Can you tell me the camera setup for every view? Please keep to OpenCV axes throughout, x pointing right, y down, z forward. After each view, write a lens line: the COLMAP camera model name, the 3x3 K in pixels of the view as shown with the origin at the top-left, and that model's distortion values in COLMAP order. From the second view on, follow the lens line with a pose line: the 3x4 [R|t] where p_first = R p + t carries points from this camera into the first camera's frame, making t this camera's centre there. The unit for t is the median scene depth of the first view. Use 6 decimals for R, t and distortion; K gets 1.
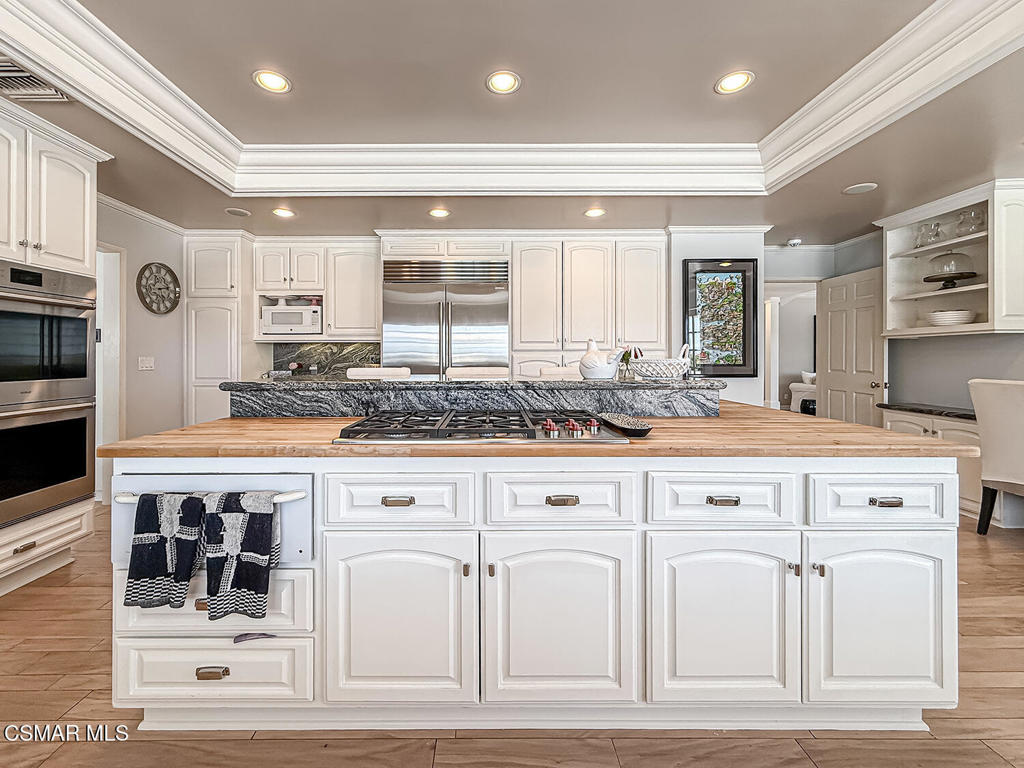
lens RADIAL K [[432.2, 0, 509.2], [0, 432.2, 354.9], [0, 0, 1]] dist [0.000393, -0.000027]
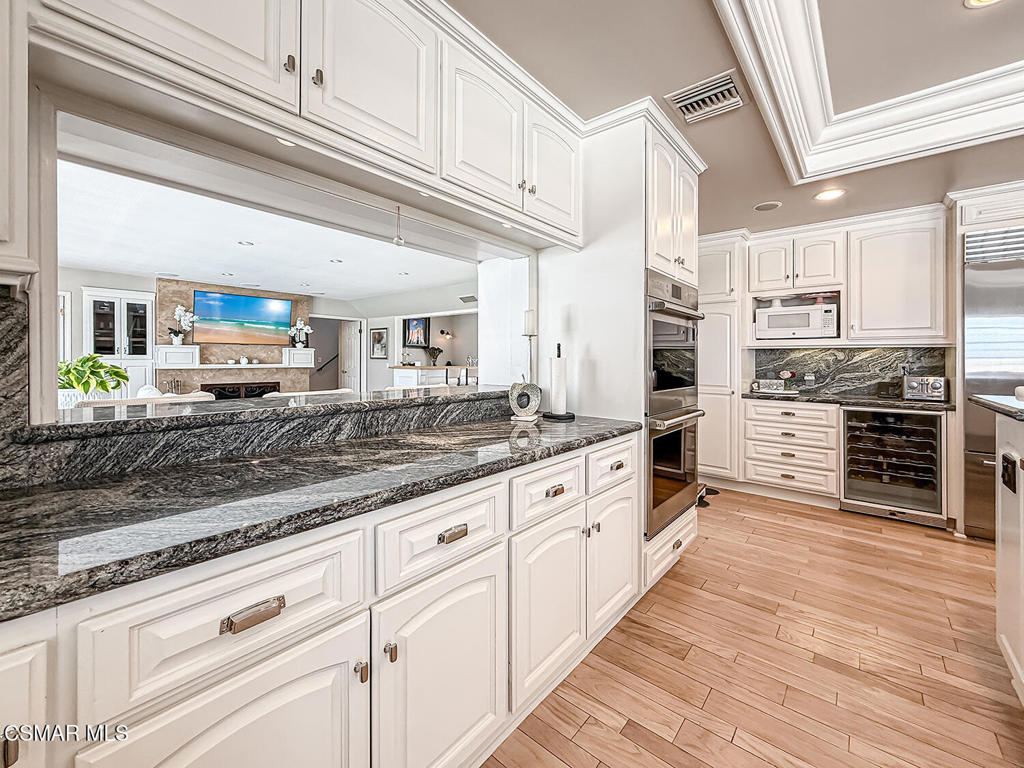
lens RADIAL K [[432.2, 0, 509.2], [0, 432.2, 354.9], [0, 0, 1]] dist [0.000393, -0.000027]
pose [[0.756515, 0.000939, -0.653976, -0.368950], [-0.005173, 0.999976, -0.004549, -0.008343], [0.653956, 0.006825, 0.756502, -0.035035]]
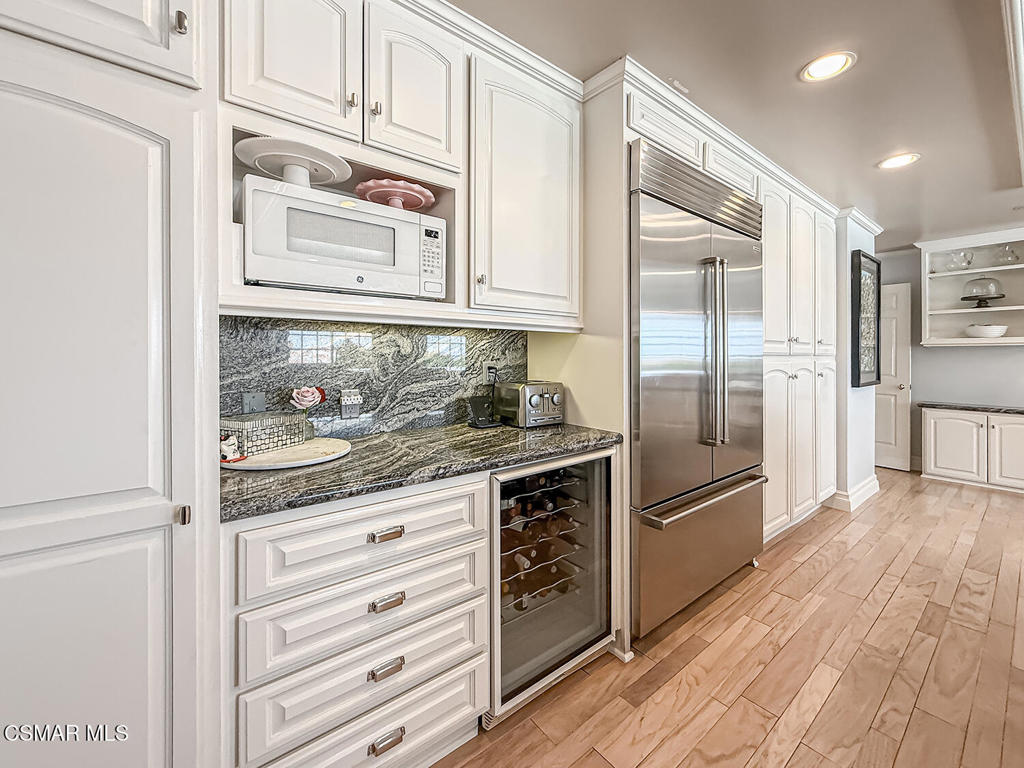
lens RADIAL K [[432.2, 0, 509.2], [0, 432.2, 354.9], [0, 0, 1]] dist [0.000393, -0.000027]
pose [[0.776047, 0.006508, 0.630642, -0.612715], [-0.010104, 0.999947, 0.002114, -0.007267], [-0.630594, -0.008013, 0.776071, 0.705311]]
